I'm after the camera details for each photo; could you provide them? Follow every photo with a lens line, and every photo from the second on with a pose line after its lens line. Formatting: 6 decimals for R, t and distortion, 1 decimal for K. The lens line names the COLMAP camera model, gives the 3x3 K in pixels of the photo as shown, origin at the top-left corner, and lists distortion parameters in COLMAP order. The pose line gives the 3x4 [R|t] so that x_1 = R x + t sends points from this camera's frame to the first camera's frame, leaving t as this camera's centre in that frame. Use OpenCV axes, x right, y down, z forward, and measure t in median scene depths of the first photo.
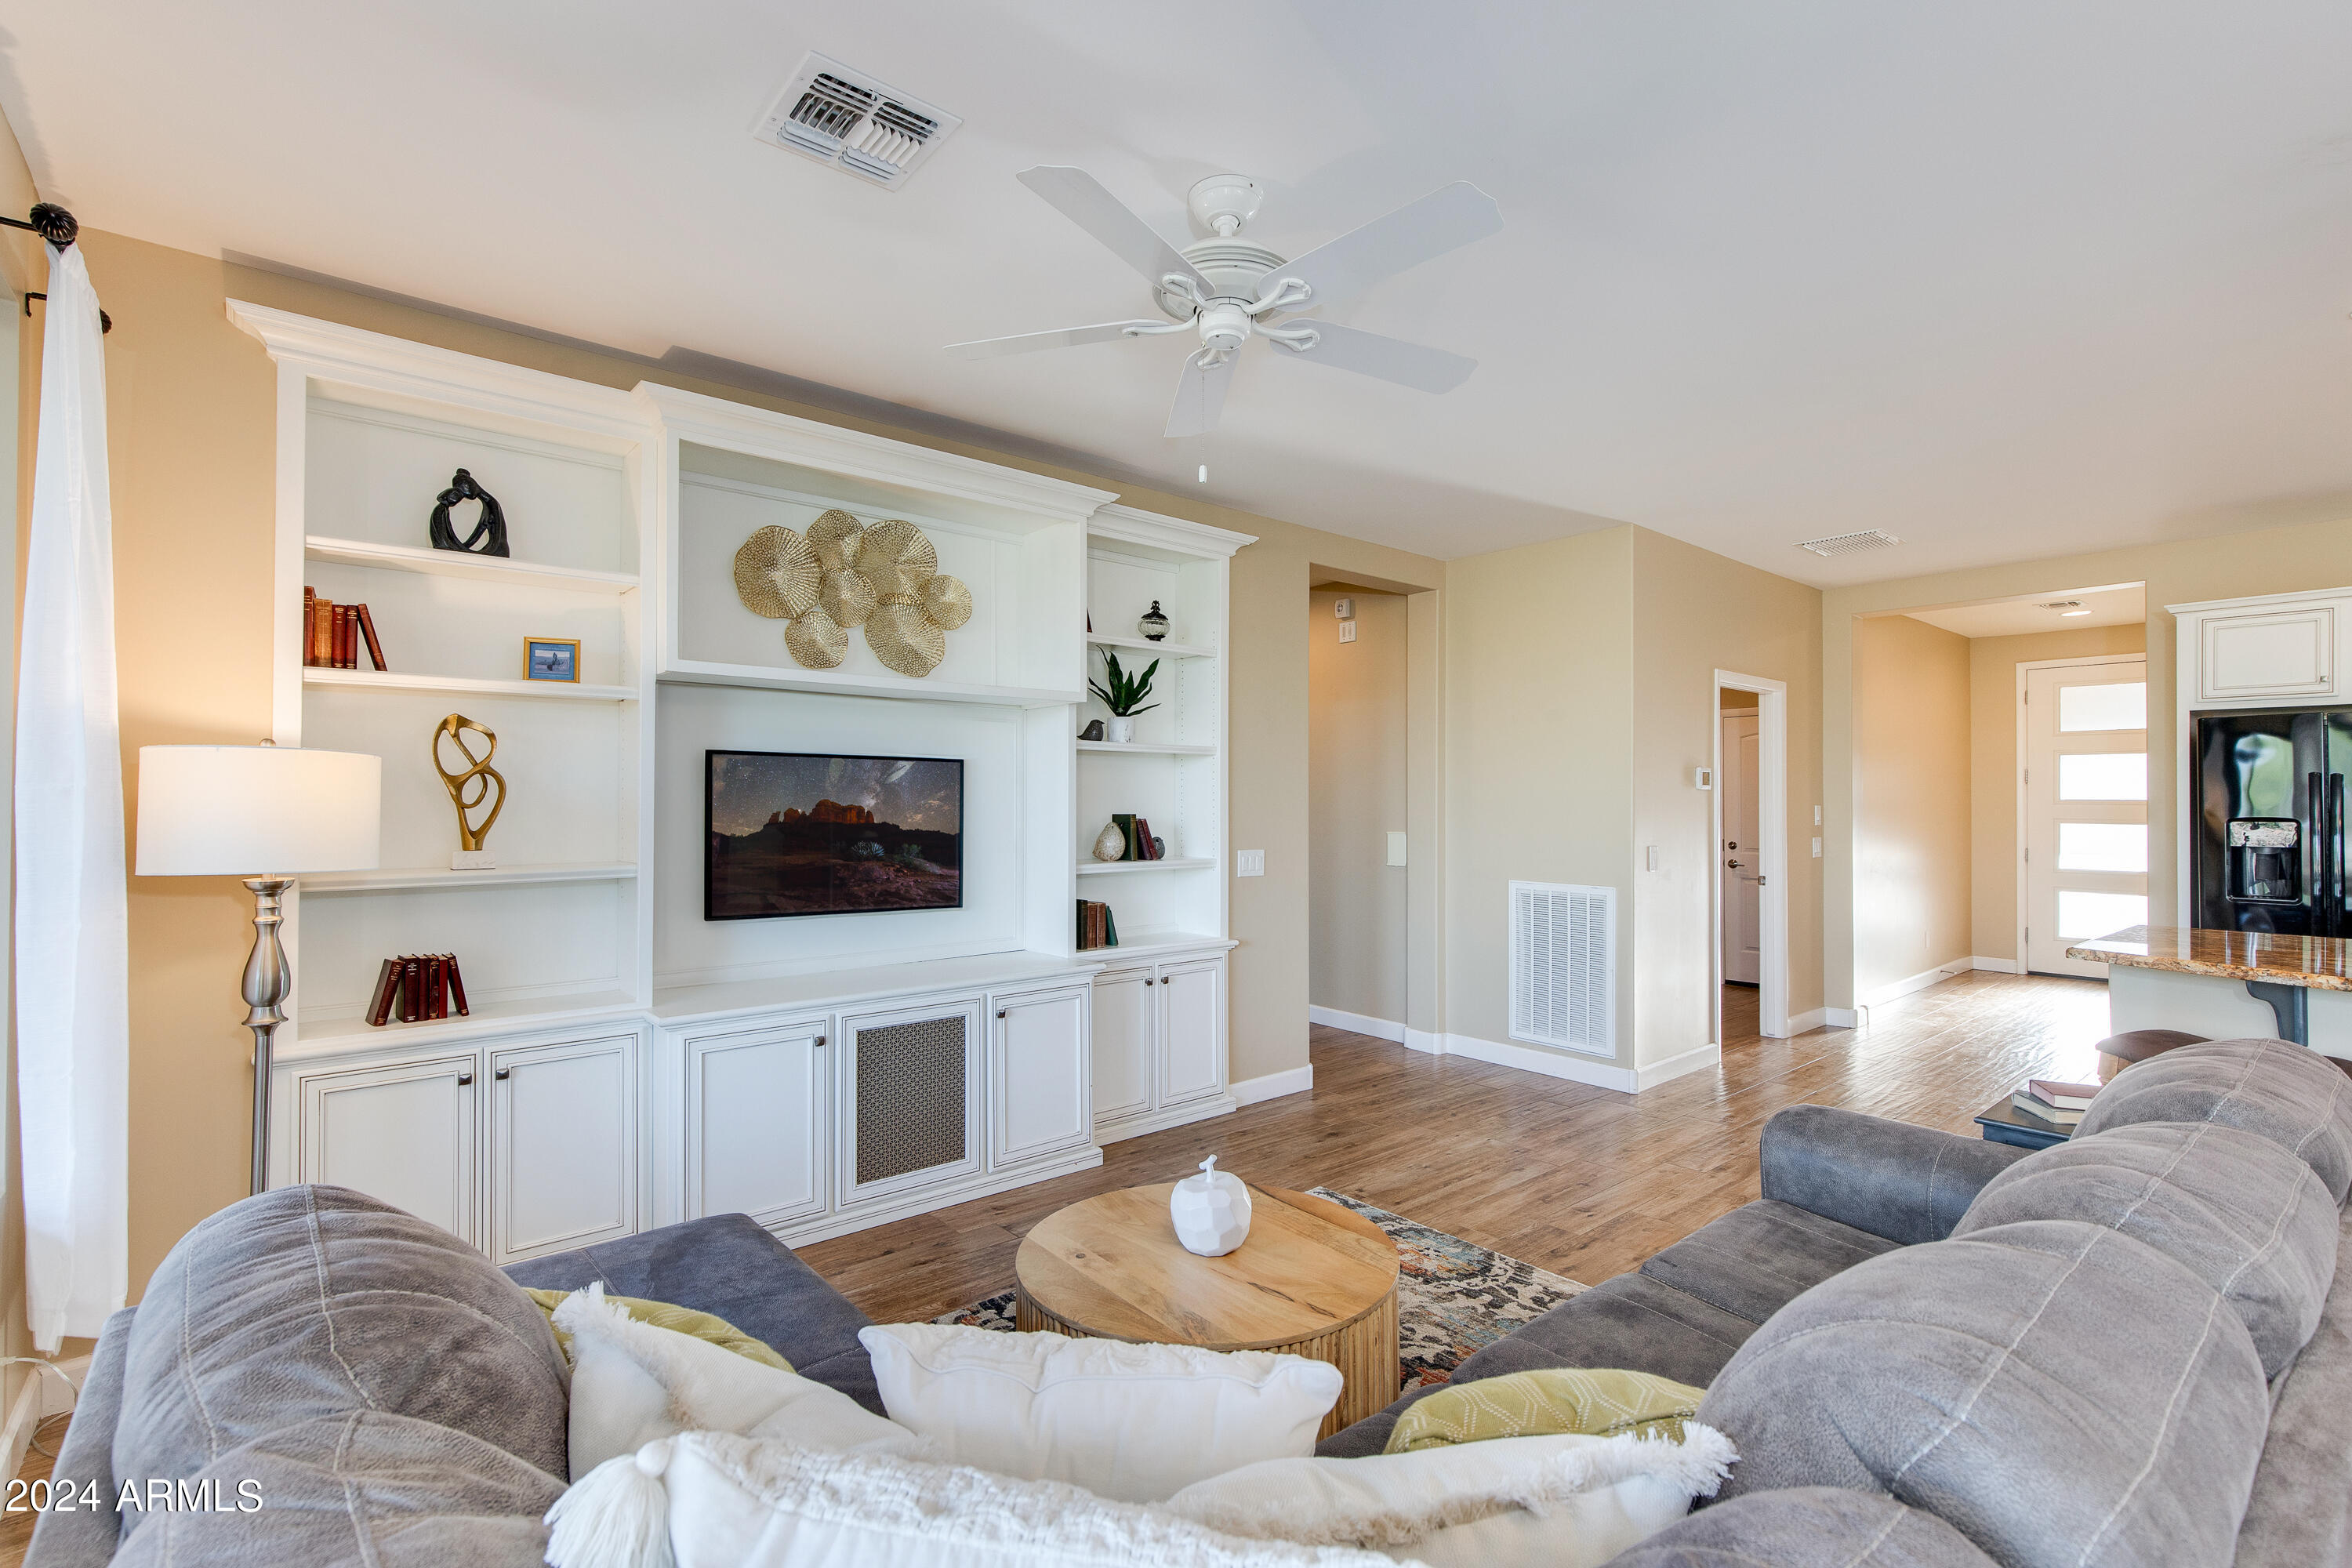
lens RADIAL K [[1053.8, 0, 1176.3], [0, 1053.8, 791.6], [0, 0, 1]] dist [0.000855, -0.001567]
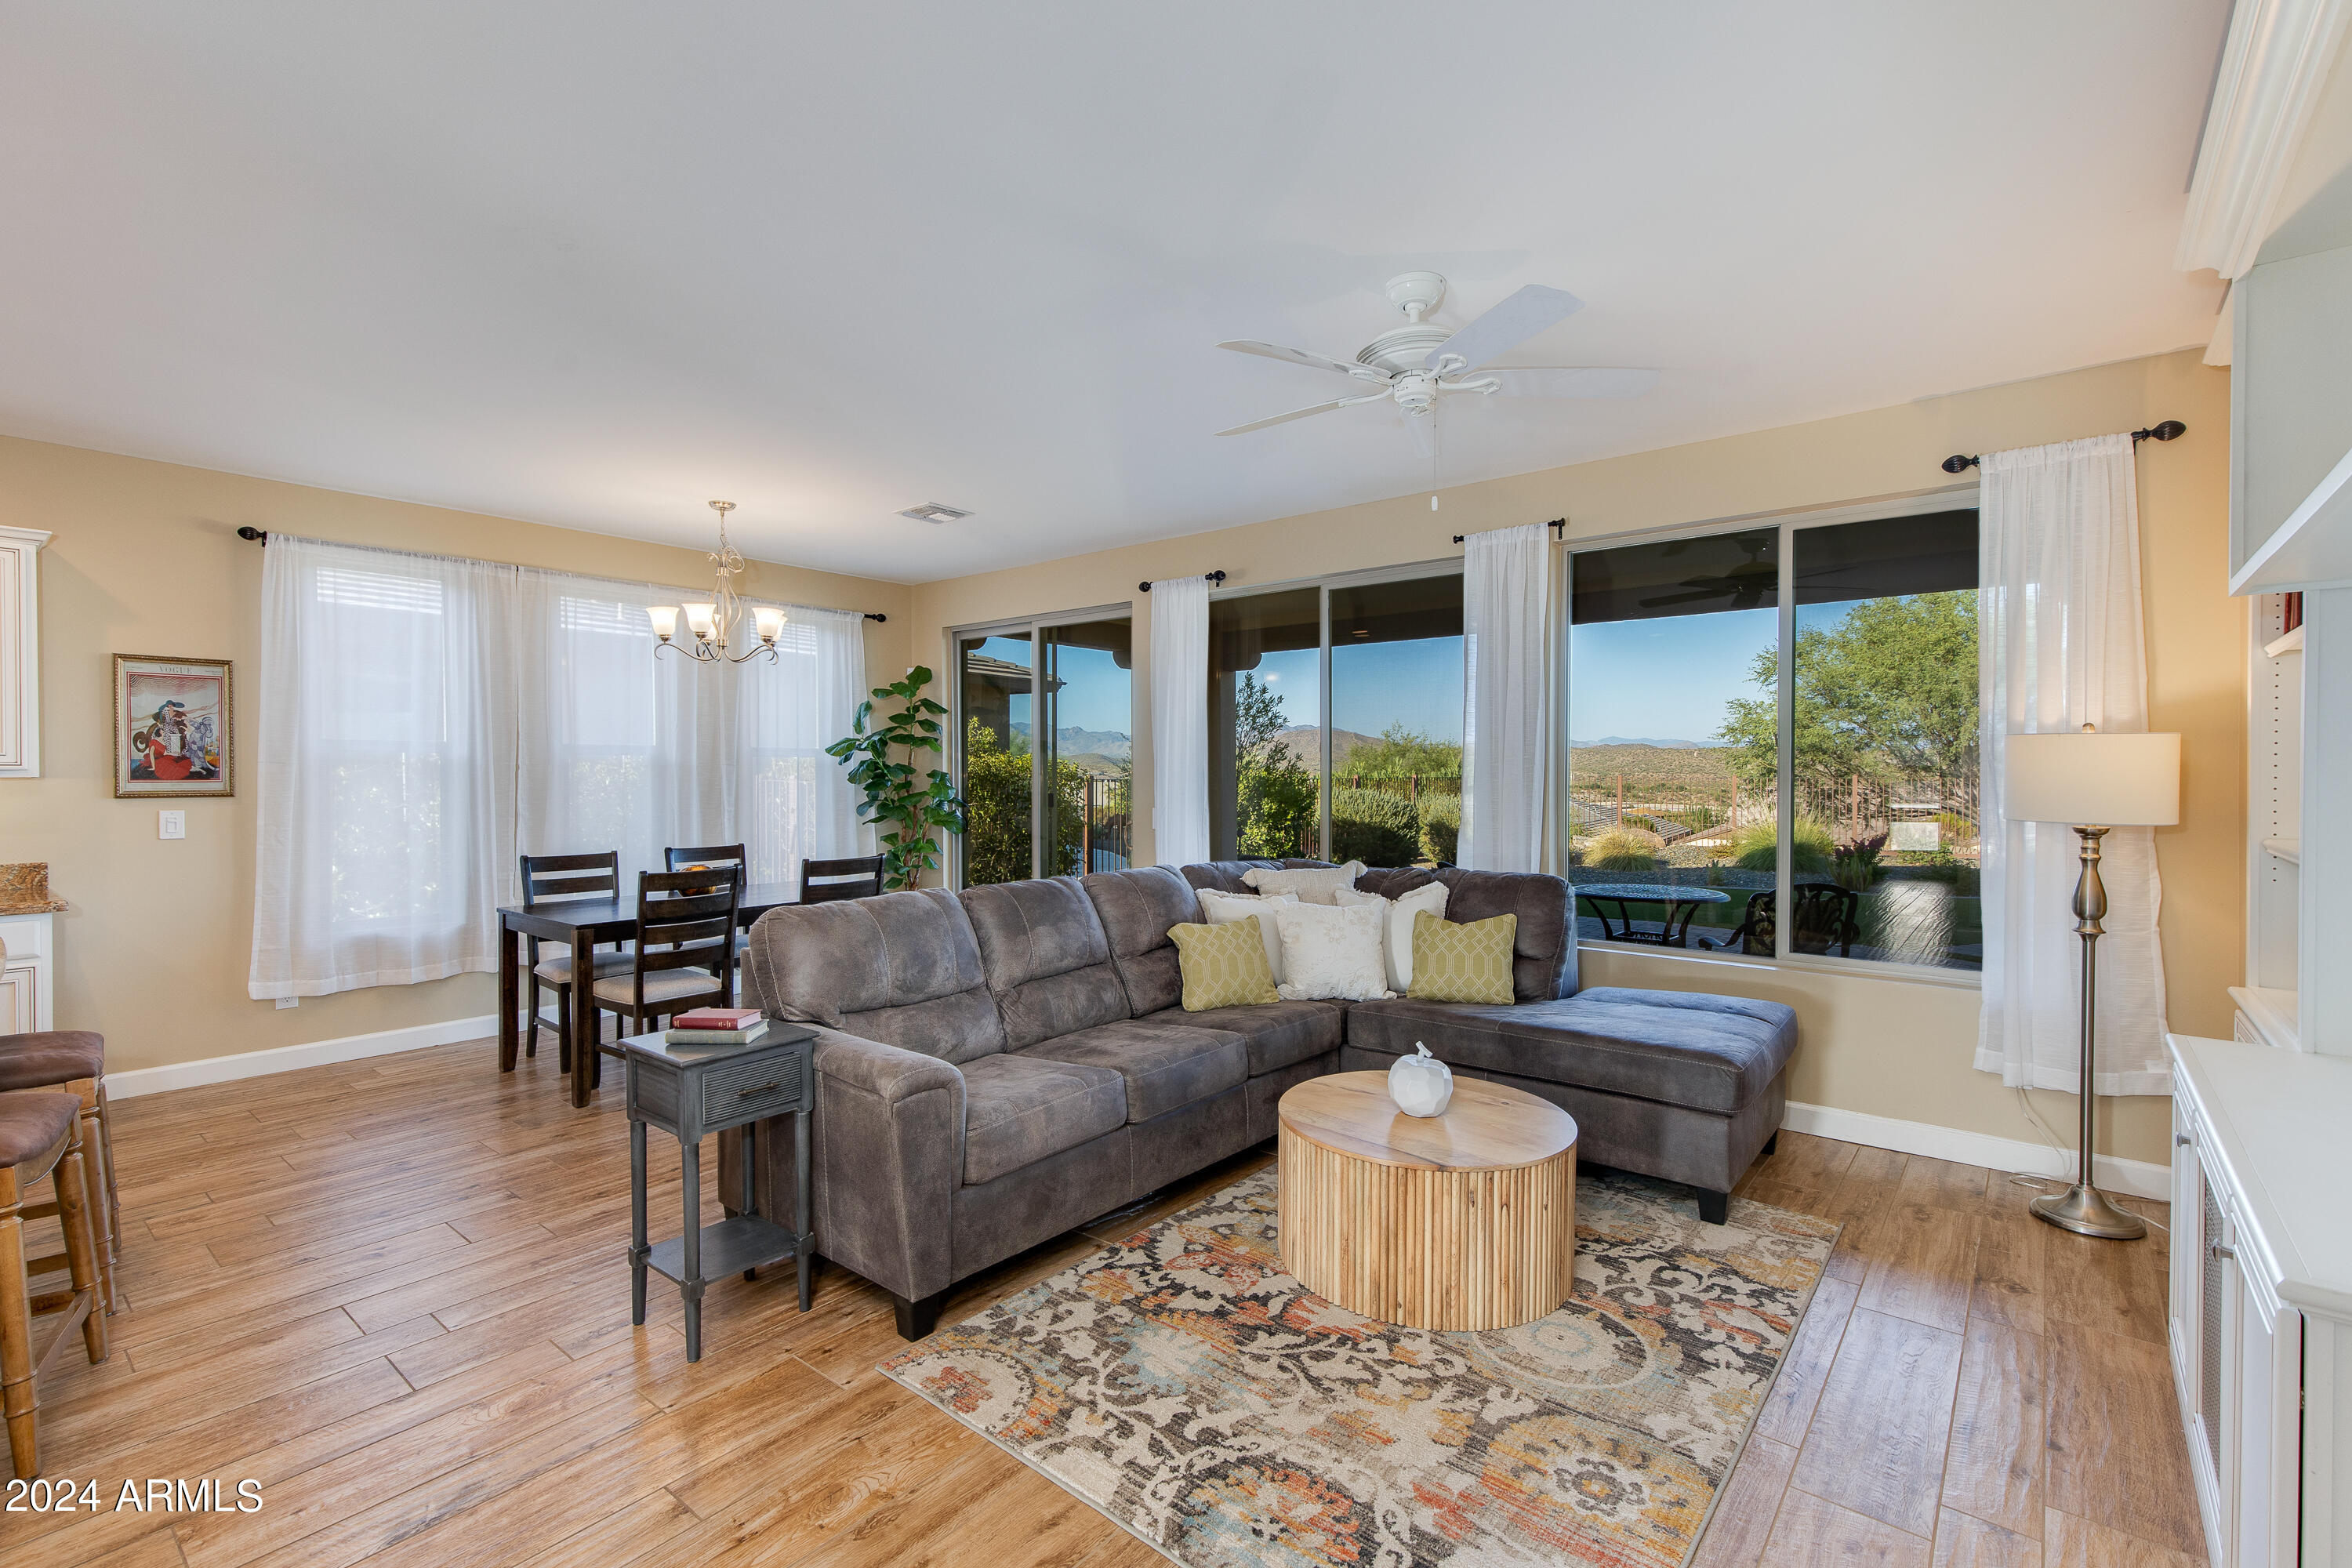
lens RADIAL K [[1057.7, 0, 1166.7], [0, 1057.7, 776.0], [0, 0, 1]] dist [0.004498, 0.000225]
pose [[-0.985128, 0.001178, -0.171815, 0.316410], [0.002105, 0.999984, -0.005209, 0.012857], [0.171807, -0.005493, -0.985115, 1.250318]]
